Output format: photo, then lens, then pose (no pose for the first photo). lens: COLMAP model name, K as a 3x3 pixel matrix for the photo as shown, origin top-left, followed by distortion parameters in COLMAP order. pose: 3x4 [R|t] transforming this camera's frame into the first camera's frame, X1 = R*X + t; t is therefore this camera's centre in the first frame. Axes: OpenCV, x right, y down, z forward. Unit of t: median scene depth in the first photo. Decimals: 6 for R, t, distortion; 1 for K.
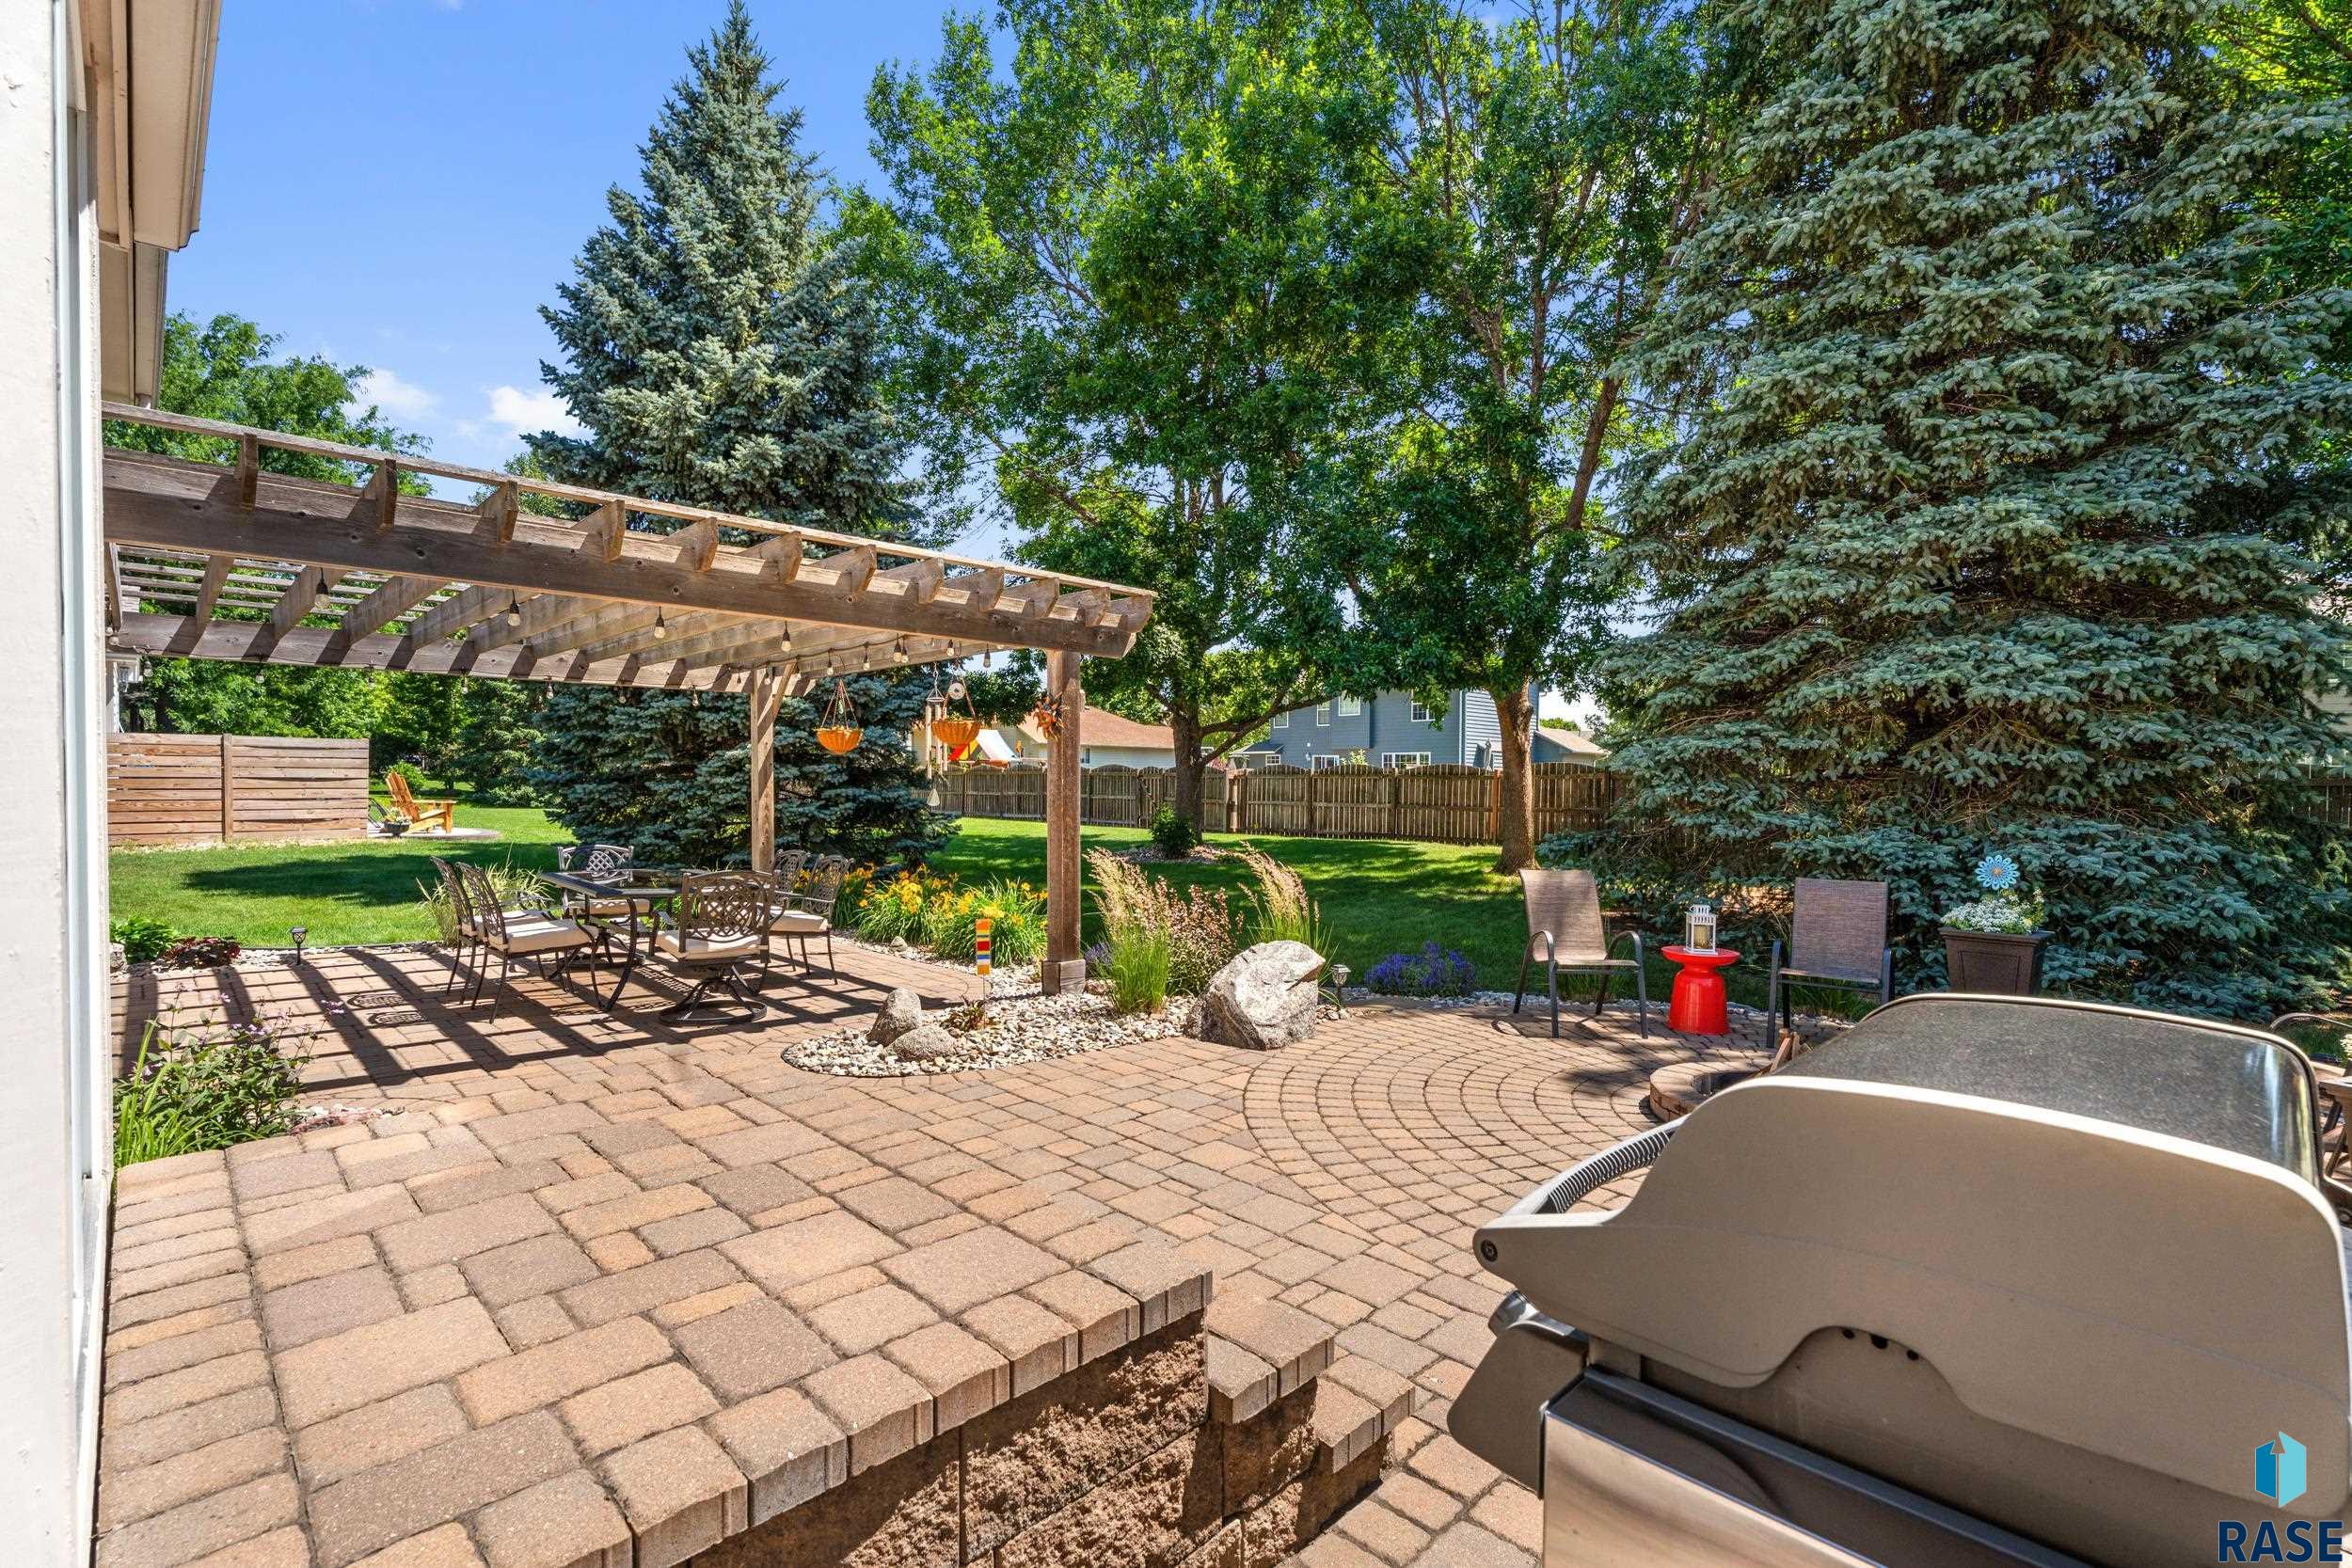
lens RADIAL K [[1066.0, 0, 1181.9], [0, 1066.0, 794.5], [0, 0, 1]] dist [0.010498, -0.000993]
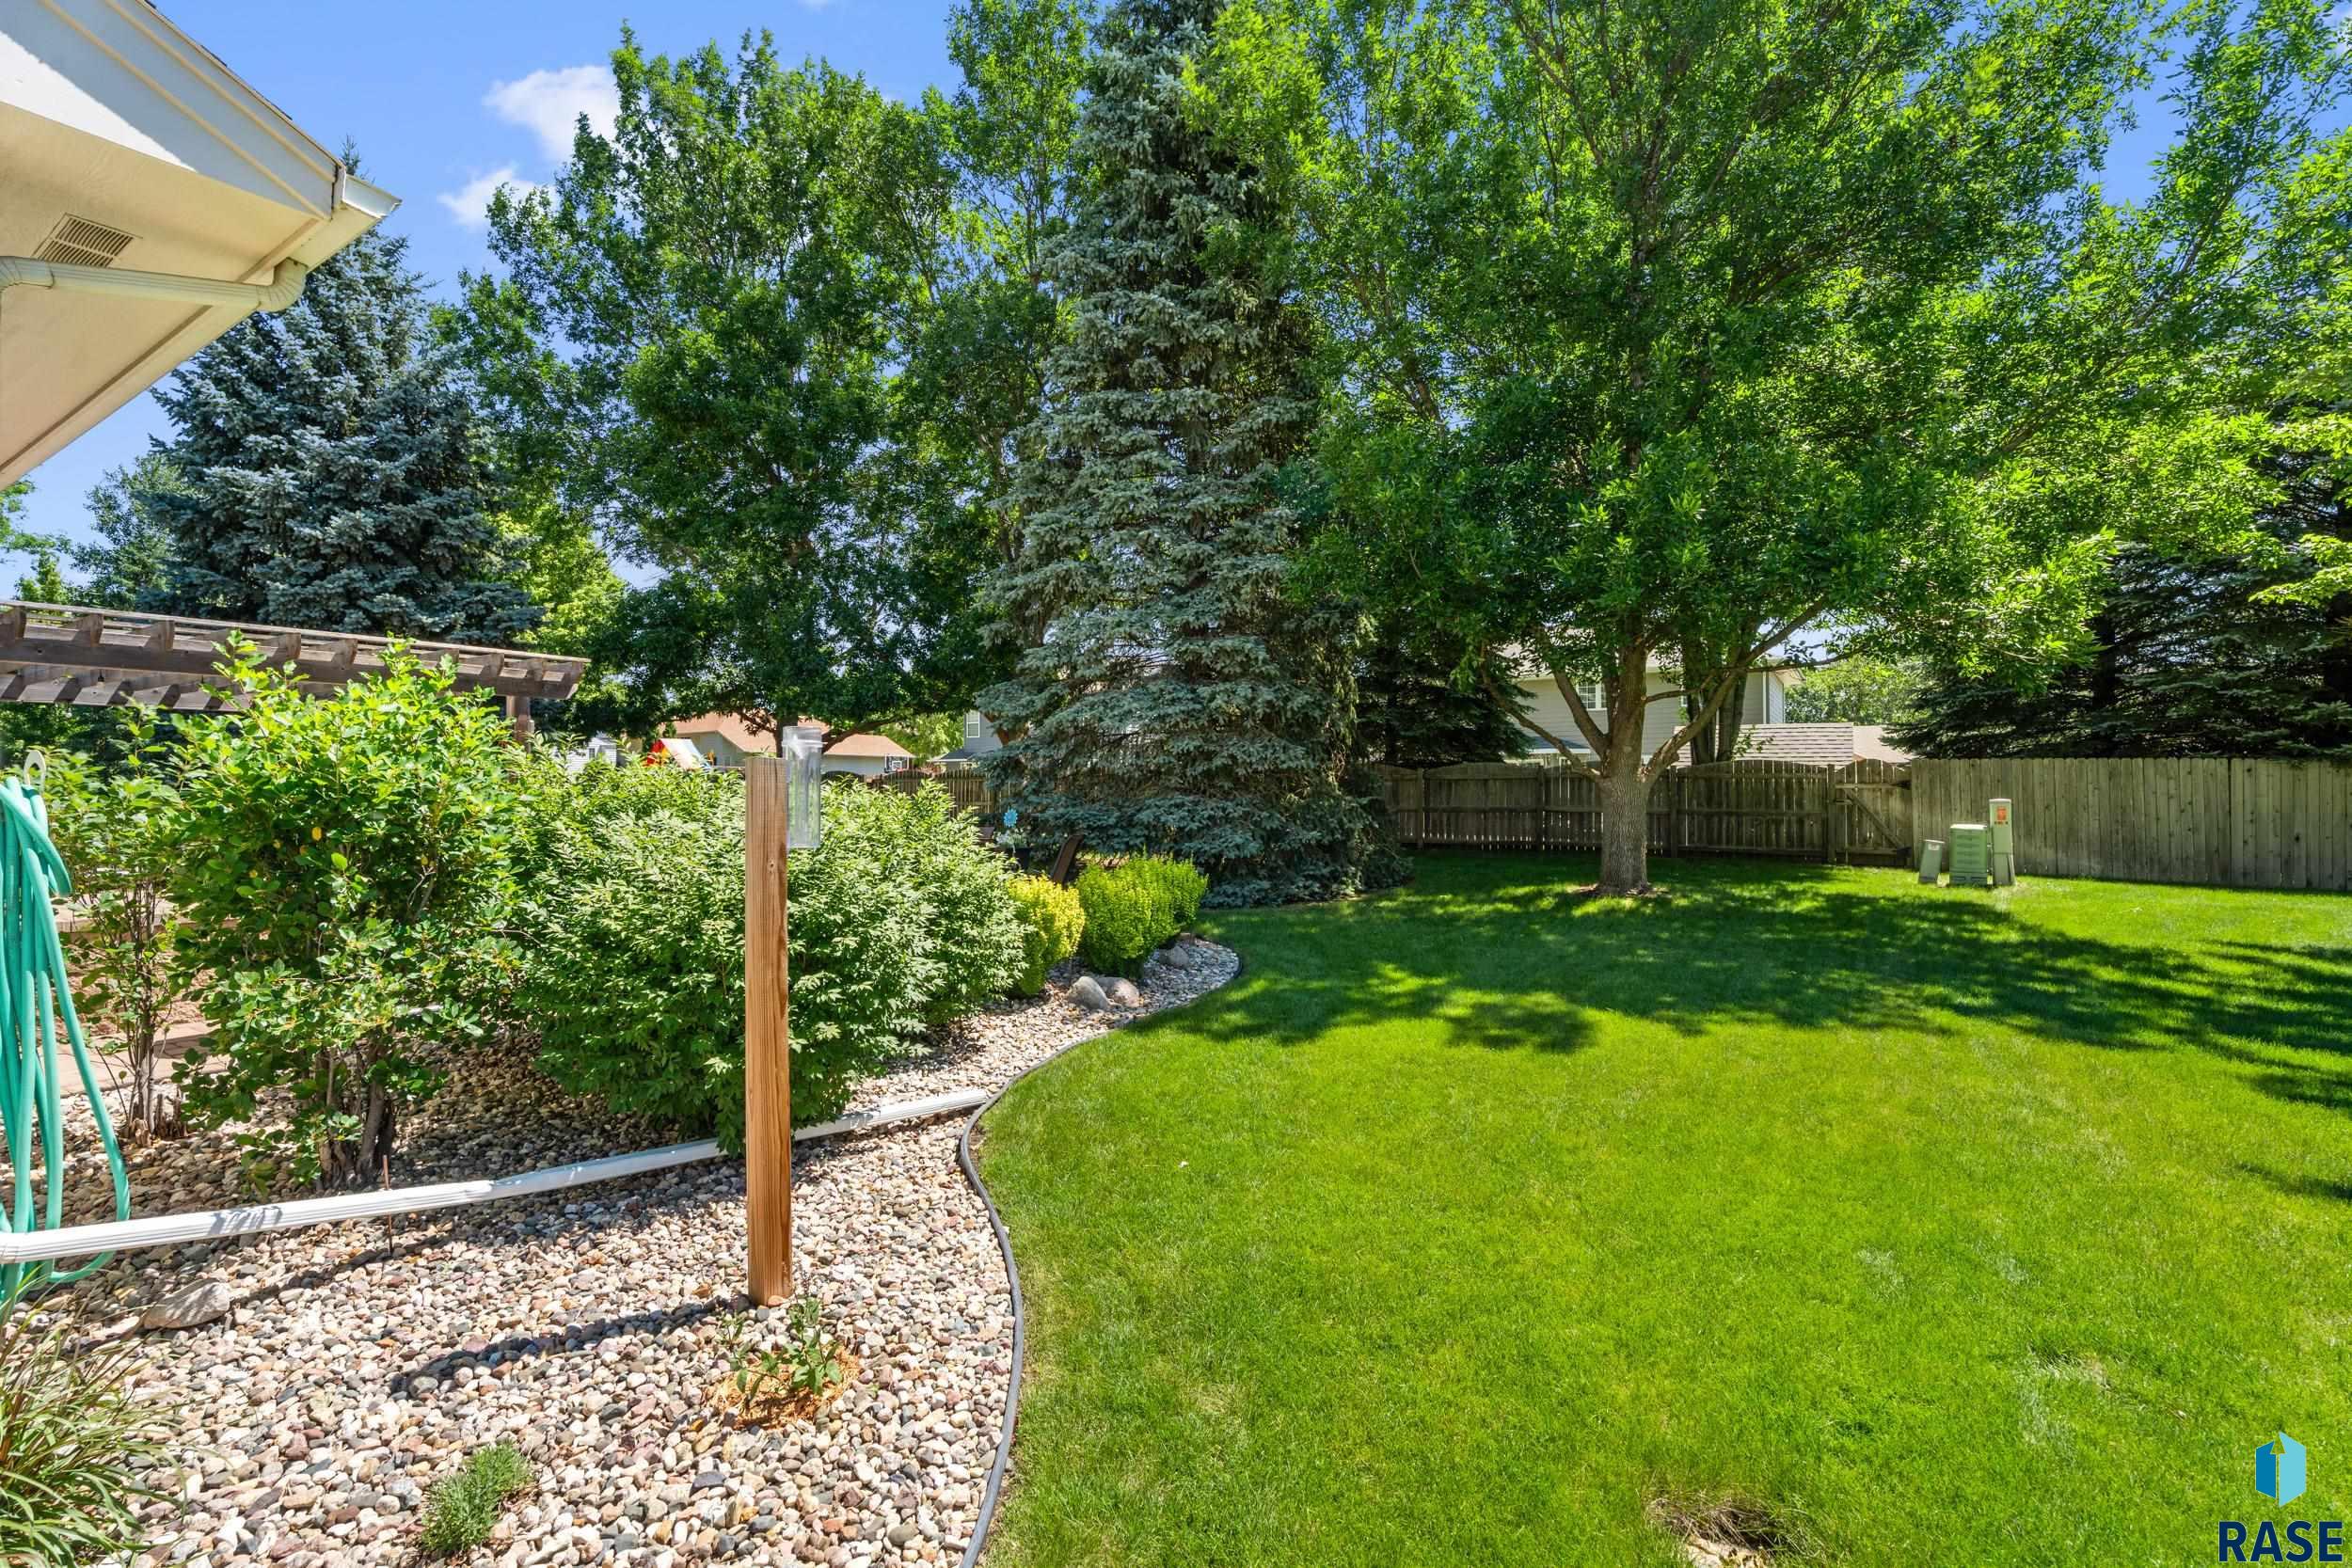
lens RADIAL K [[1066.0, 0, 1169.1], [0, 1066.0, 768.9], [0, 0, 1]] dist [0.010498, -0.000993]
pose [[0.979092, -0.005841, 0.203335, 0.270567], [0.012016, 0.999503, -0.029144, 0.017025], [-0.203063, 0.030978, 0.978675, -0.397307]]
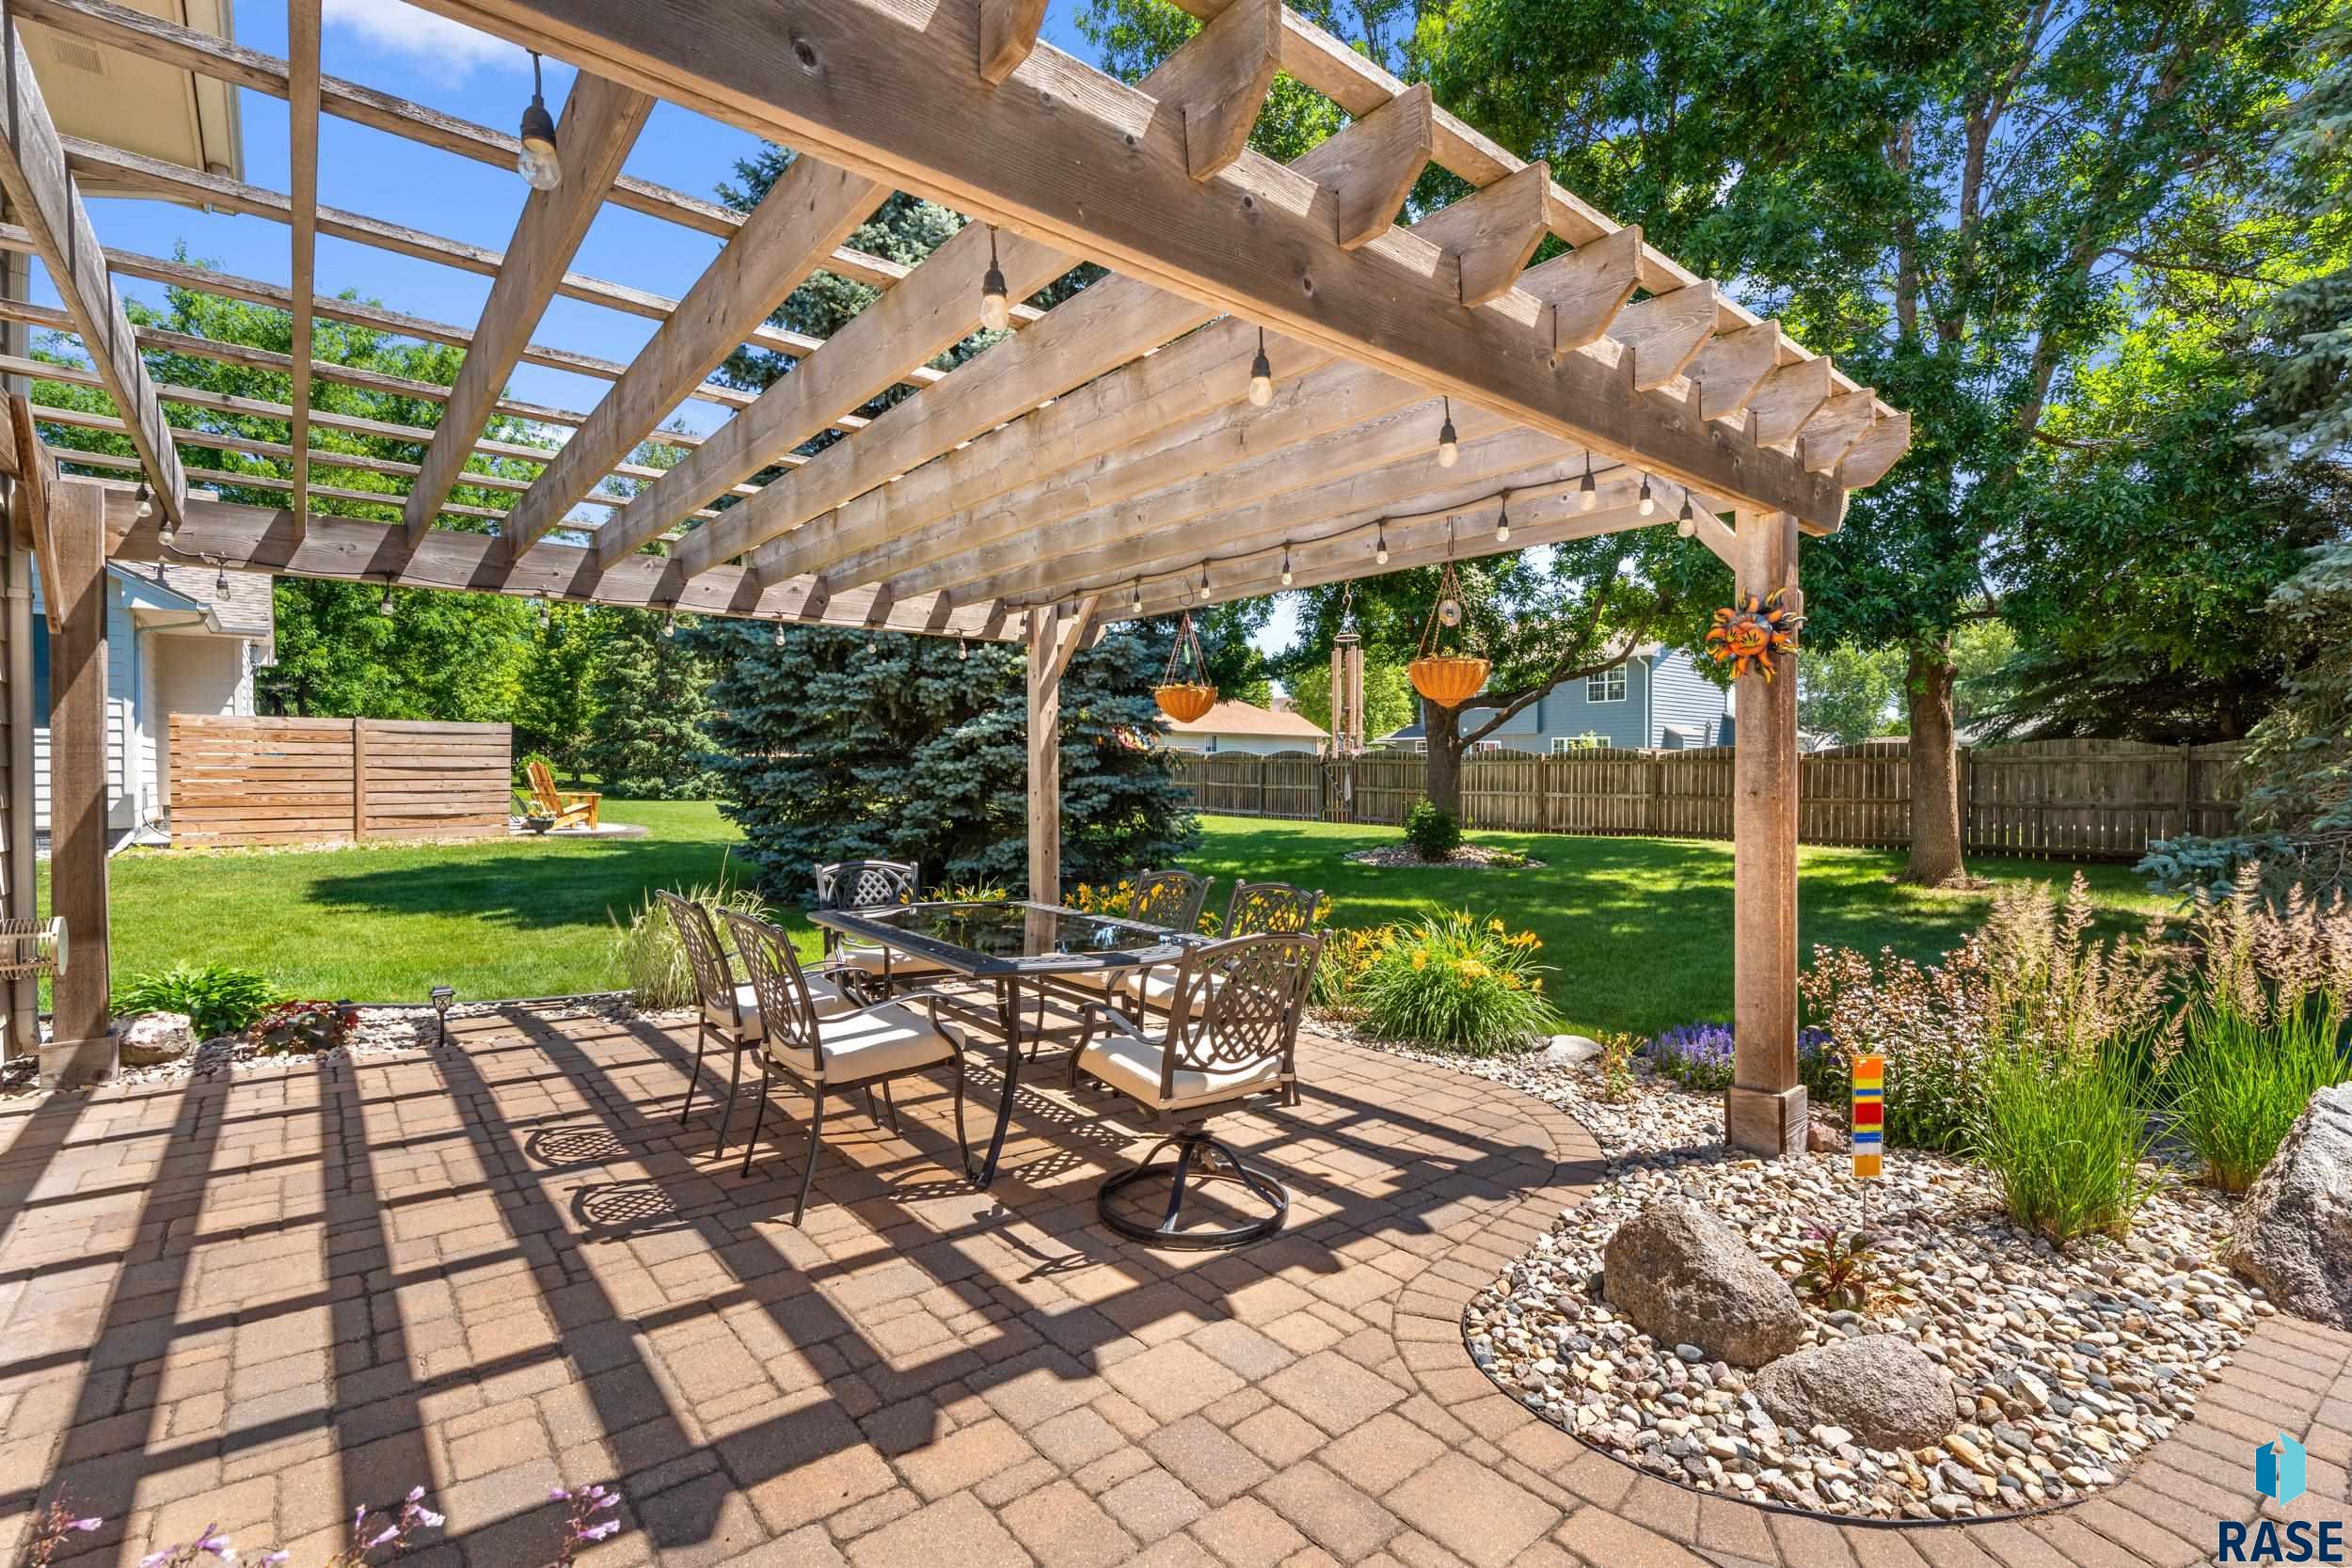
lens RADIAL K [[1066.0, 0, 1174.3], [0, 1066.0, 777.7], [0, 0, 1]] dist [0.010498, -0.000993]
pose [[0.996578, -0.003706, -0.082572, -0.197339], [0.003135, 0.999970, -0.007047, 0.001115], [0.082596, 0.006764, 0.996560, 0.234931]]
